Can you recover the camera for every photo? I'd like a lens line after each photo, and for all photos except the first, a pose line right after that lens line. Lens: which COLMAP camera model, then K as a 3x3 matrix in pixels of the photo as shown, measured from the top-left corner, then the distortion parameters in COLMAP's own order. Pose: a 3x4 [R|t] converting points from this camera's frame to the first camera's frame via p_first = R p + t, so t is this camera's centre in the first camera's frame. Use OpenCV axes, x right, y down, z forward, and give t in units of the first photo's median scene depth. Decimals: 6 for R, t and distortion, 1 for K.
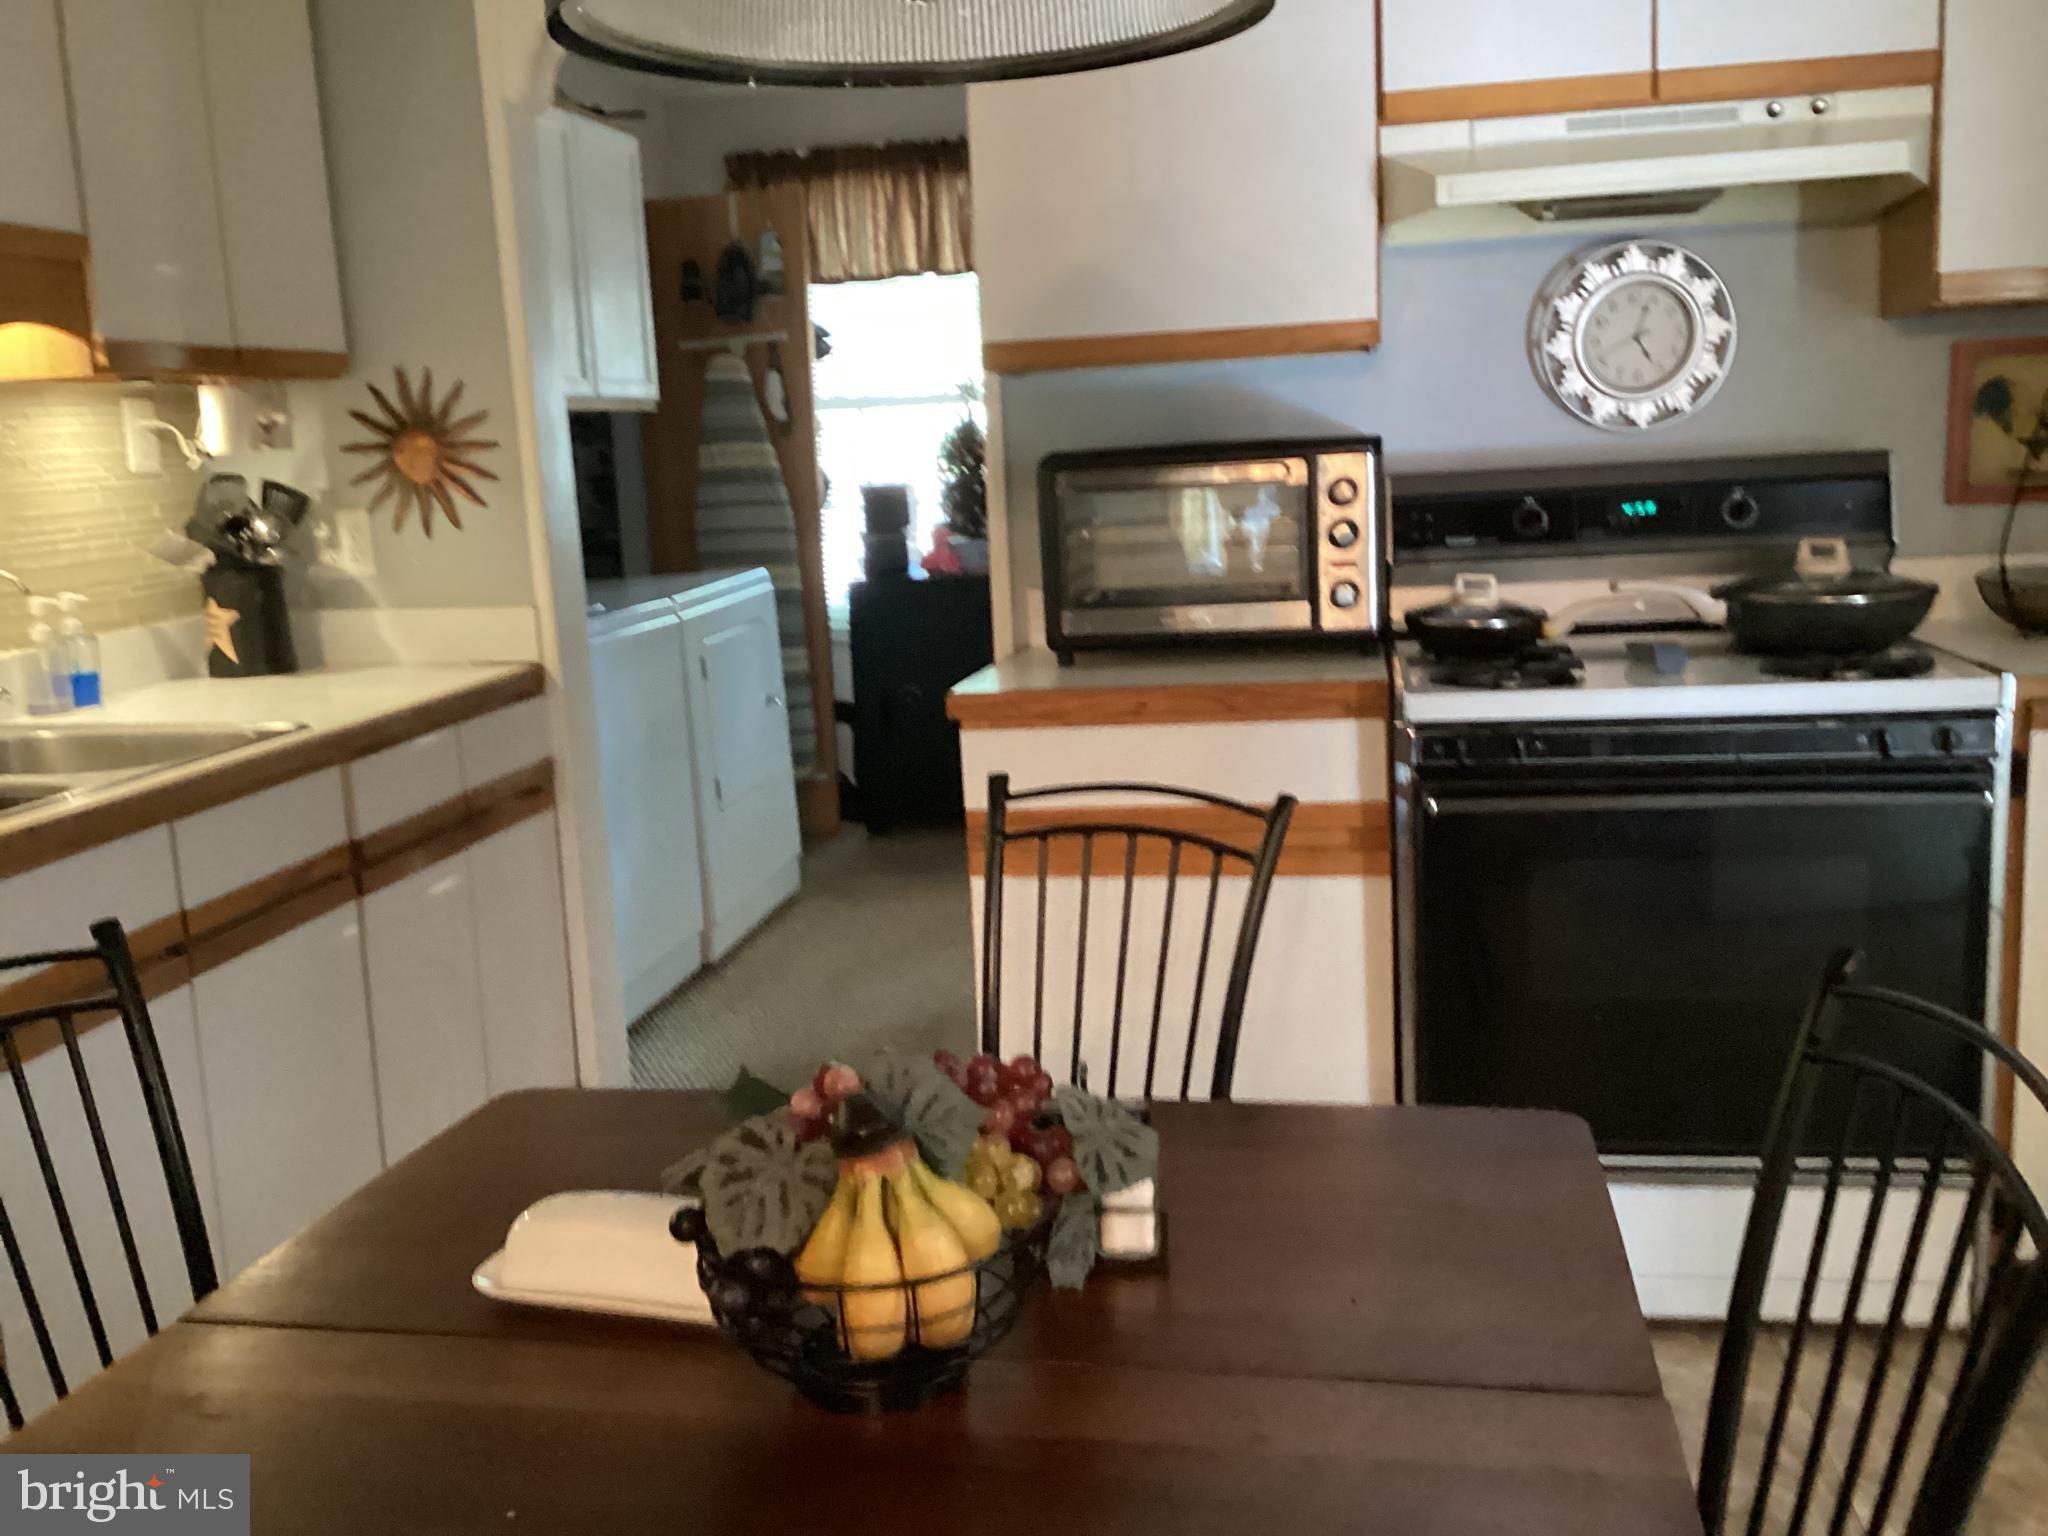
lens RADIAL K [[1846.5, 0, 1038.1], [0, 1846.5, 771.9], [0, 0, 1]] dist [0.097226, -0.177677]
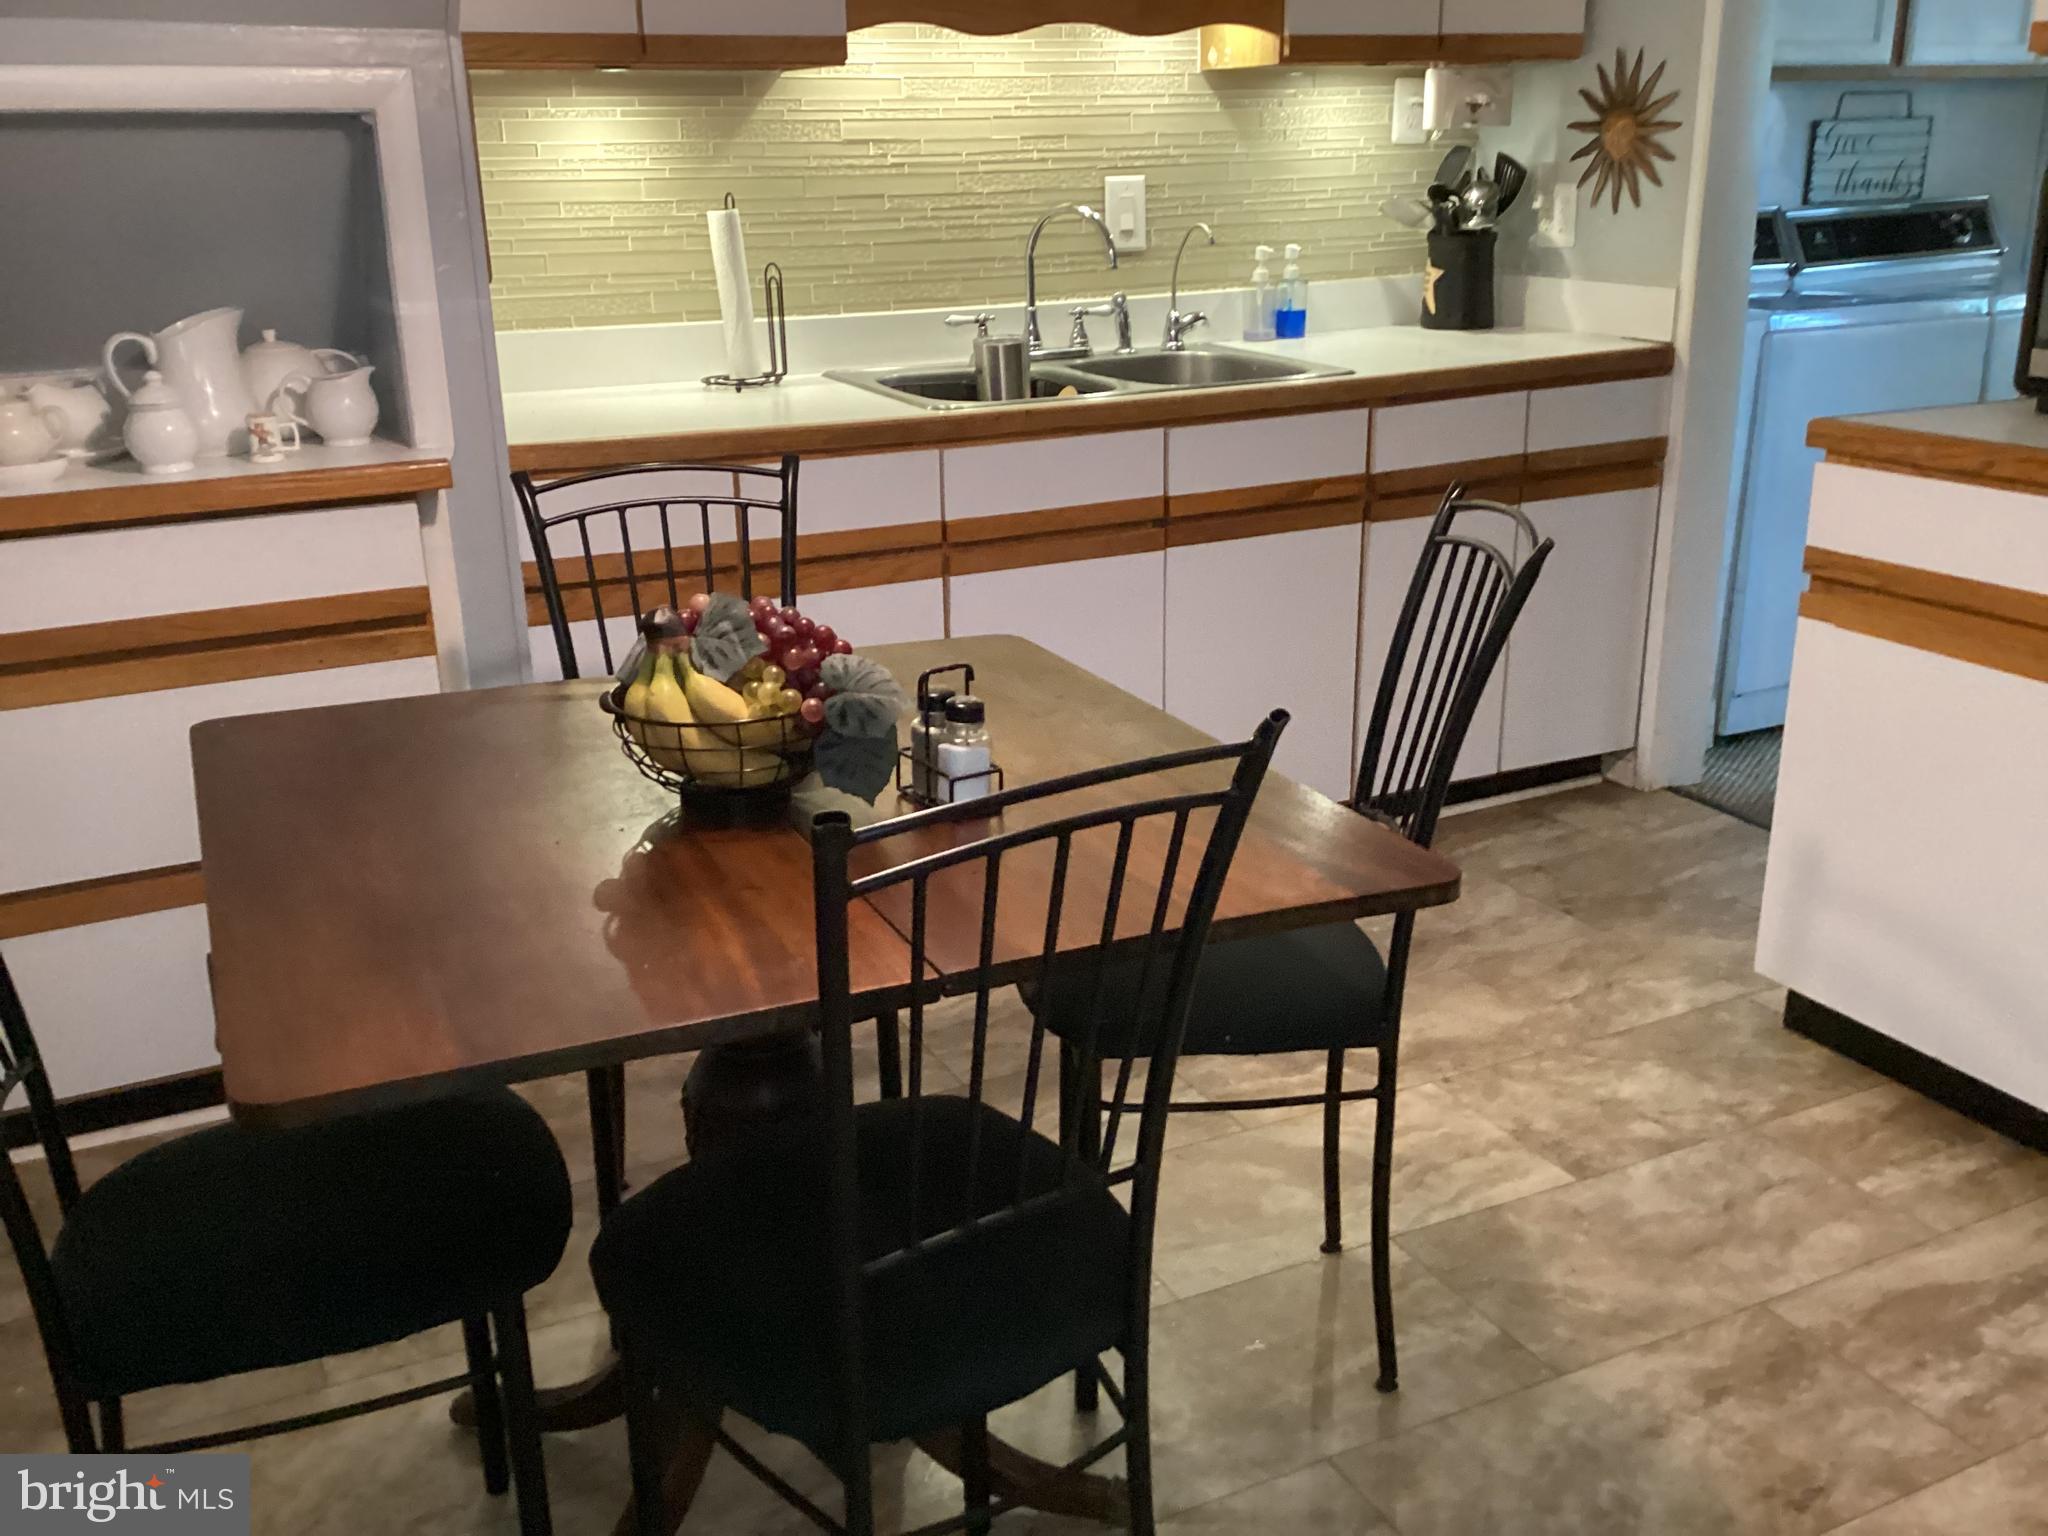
lens RADIAL K [[1846.5, 0, 1022.1], [0, 1846.5, 772.3], [0, 0, 1]] dist [0.097226, -0.177677]
pose [[0.577999, 0.292180, -0.761937, 0.397379], [-0.151070, 0.955876, 0.251950, -0.039763], [0.801932, -0.030521, 0.596635, 0.083380]]
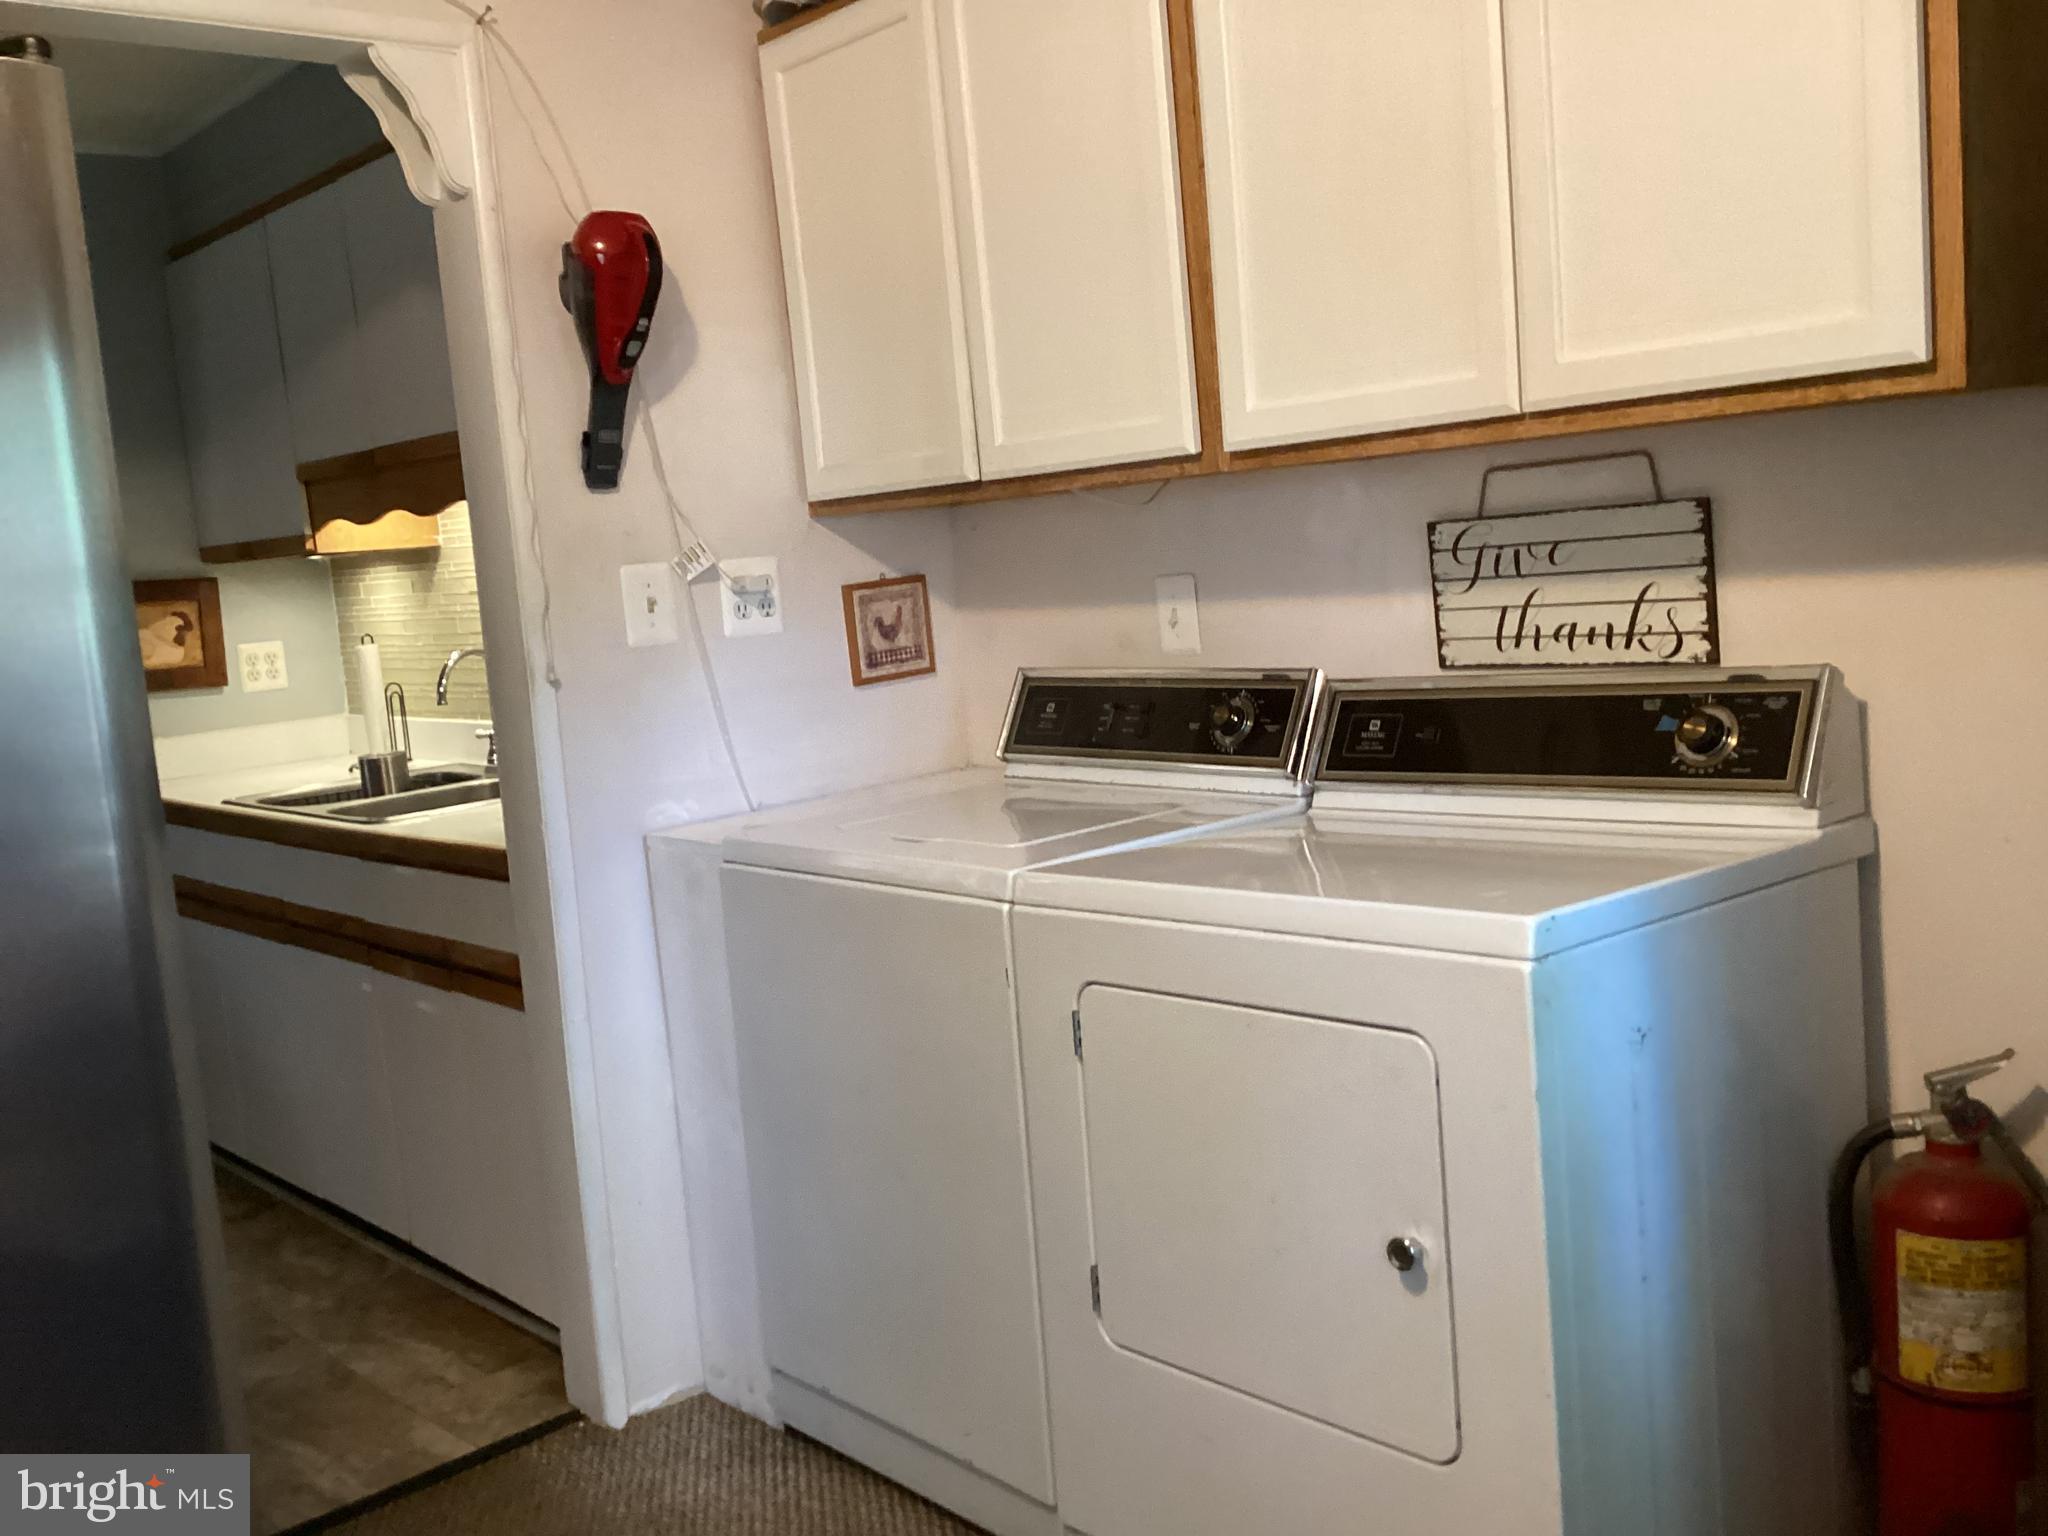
lens RADIAL K [[1846.5, 0, 1027.4], [0, 1846.5, 766.0], [0, 0, 1]] dist [0.097226, -0.177677]
pose [[-0.619998, 0.182562, -0.763068, 0.233048], [-0.038434, 0.964319, 0.261938, -0.348276], [0.783661, 0.191728, -0.590860, 1.797254]]
